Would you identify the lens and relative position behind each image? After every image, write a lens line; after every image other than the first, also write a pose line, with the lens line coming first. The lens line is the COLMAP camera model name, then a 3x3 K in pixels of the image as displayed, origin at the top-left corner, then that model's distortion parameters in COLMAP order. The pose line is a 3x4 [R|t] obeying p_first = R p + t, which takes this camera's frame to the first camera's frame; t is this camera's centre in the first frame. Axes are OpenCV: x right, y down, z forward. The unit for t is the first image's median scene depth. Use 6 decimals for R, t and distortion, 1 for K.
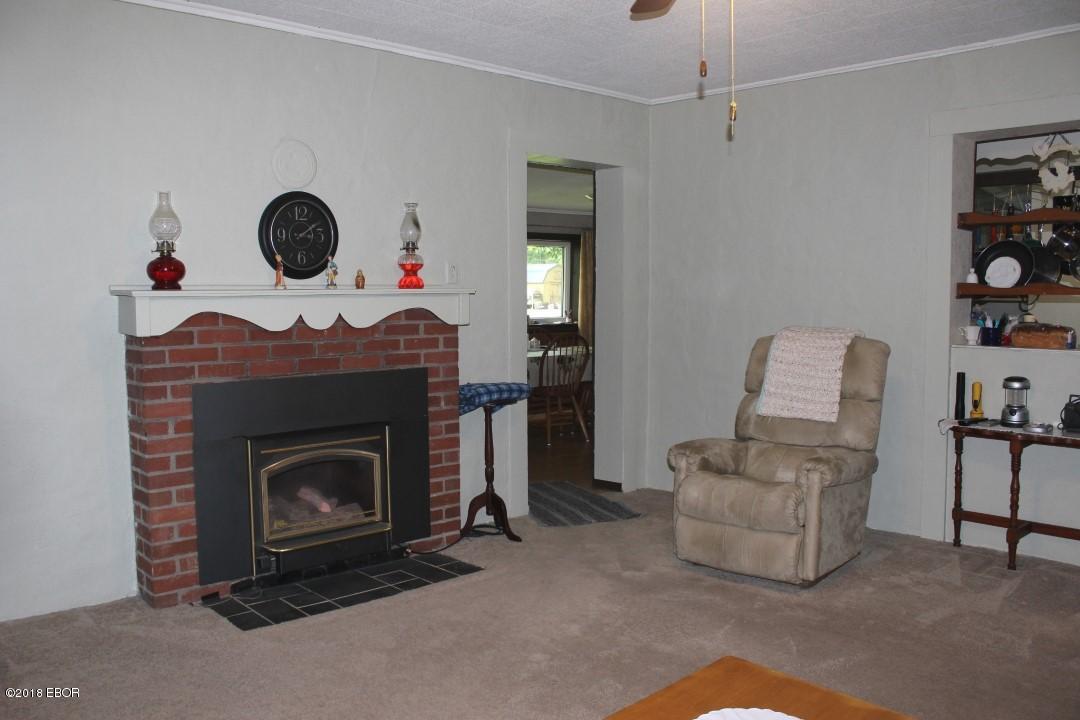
lens RADIAL K [[910.8, 0, 540.0], [0, 910.8, 360.0], [0, 0, 1]] dist [-0.162176, 0.177770]
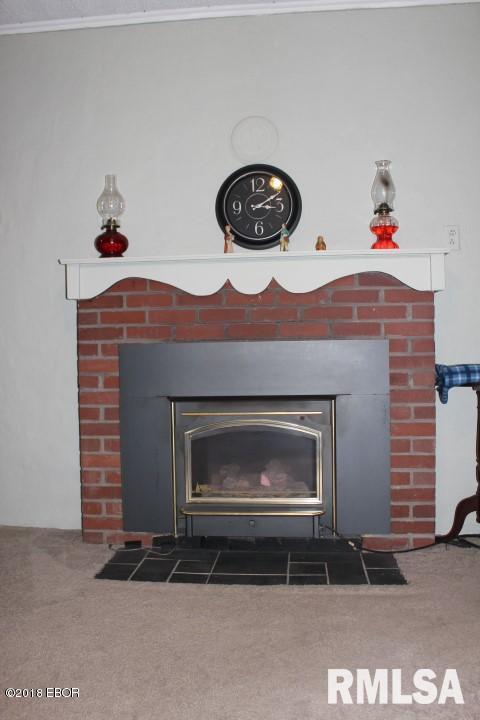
lens RADIAL K [[660.1, 0, 240.0], [0, 660.1, 360.0], [0, 0, 1]] dist [-0.110452, 0.000986]
pose [[0.663431, 0.003920, -0.748228, 0.271778], [-0.042234, 0.998588, -0.032216, 0.058054], [0.747045, 0.052974, 0.662659, 0.502286]]
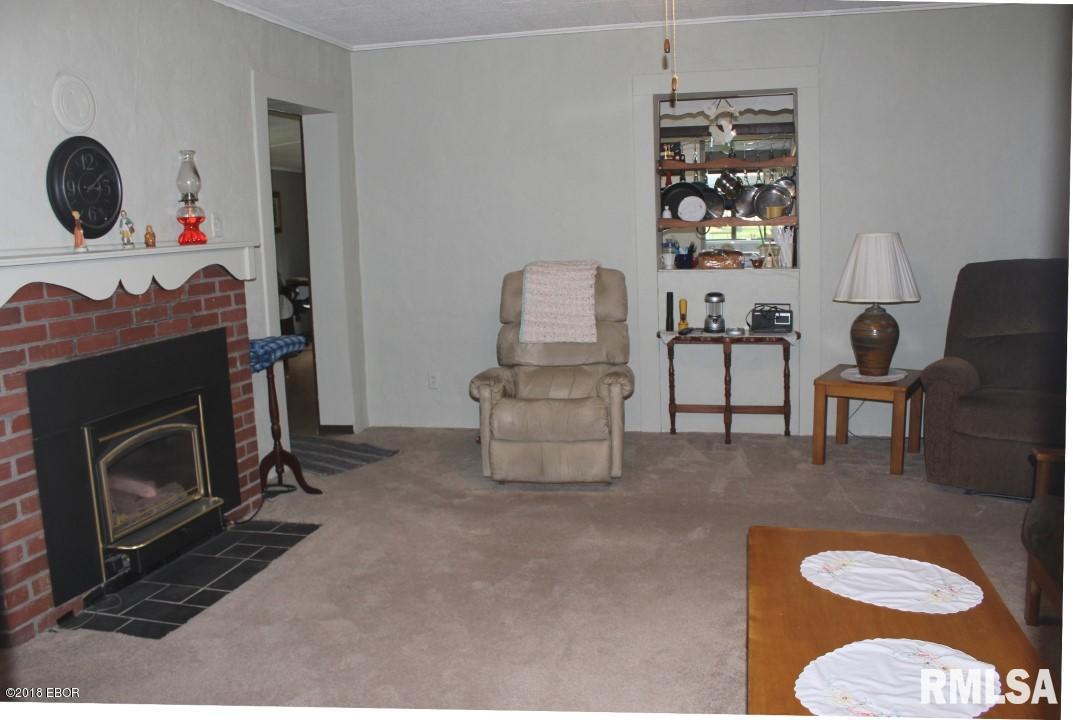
lens RADIAL K [[904.9, 0, 536.5], [0, 904.9, 360.0], [0, 0, 1]] dist [-0.162176, 0.177770]
pose [[0.840712, -0.108365, 0.530529, -0.365647], [0.070278, 0.993320, 0.091526, -0.020816], [-0.536903, -0.039662, 0.842711, 0.055443]]
